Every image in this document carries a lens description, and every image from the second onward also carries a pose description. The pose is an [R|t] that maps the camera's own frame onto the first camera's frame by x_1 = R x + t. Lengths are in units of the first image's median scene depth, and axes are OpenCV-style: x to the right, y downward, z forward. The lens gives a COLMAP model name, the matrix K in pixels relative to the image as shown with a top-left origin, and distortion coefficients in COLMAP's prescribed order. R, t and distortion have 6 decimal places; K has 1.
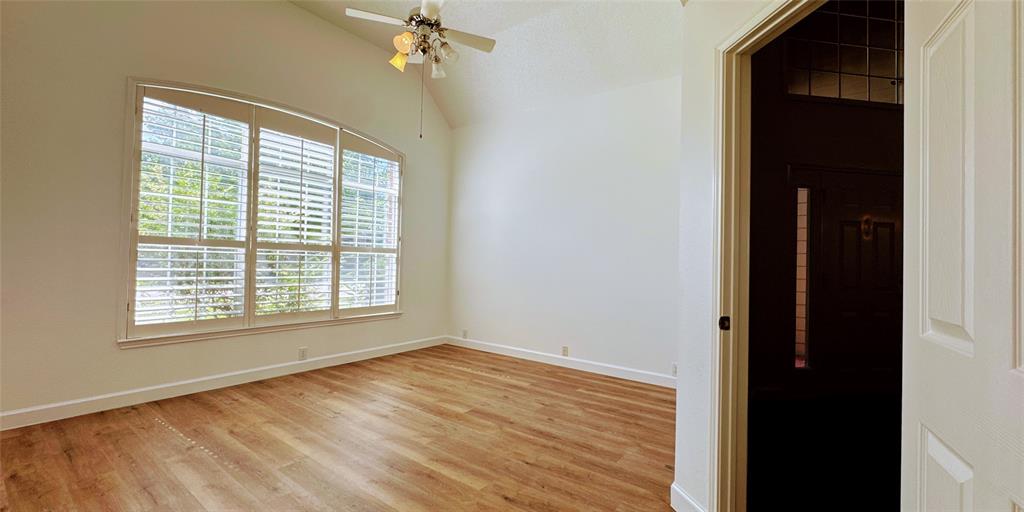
lens RADIAL K [[404.3, 0, 512.0], [0, 404.3, 256.0], [0, 0, 1]] dist [-0.000769, 0.000312]
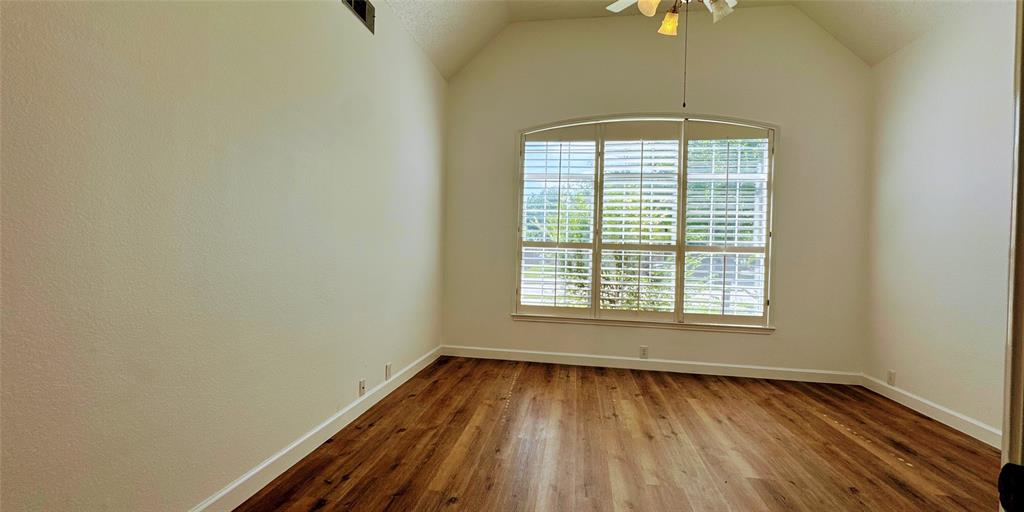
lens RADIAL K [[404.3, 0, 512.0], [0, 404.3, 256.0], [0, 0, 1]] dist [-0.000769, 0.000312]
pose [[0.469208, -0.006305, -0.883065, 0.226871], [-0.002971, 0.999958, -0.008718, 0.009887], [0.883083, 0.006715, 0.469169, 0.229790]]
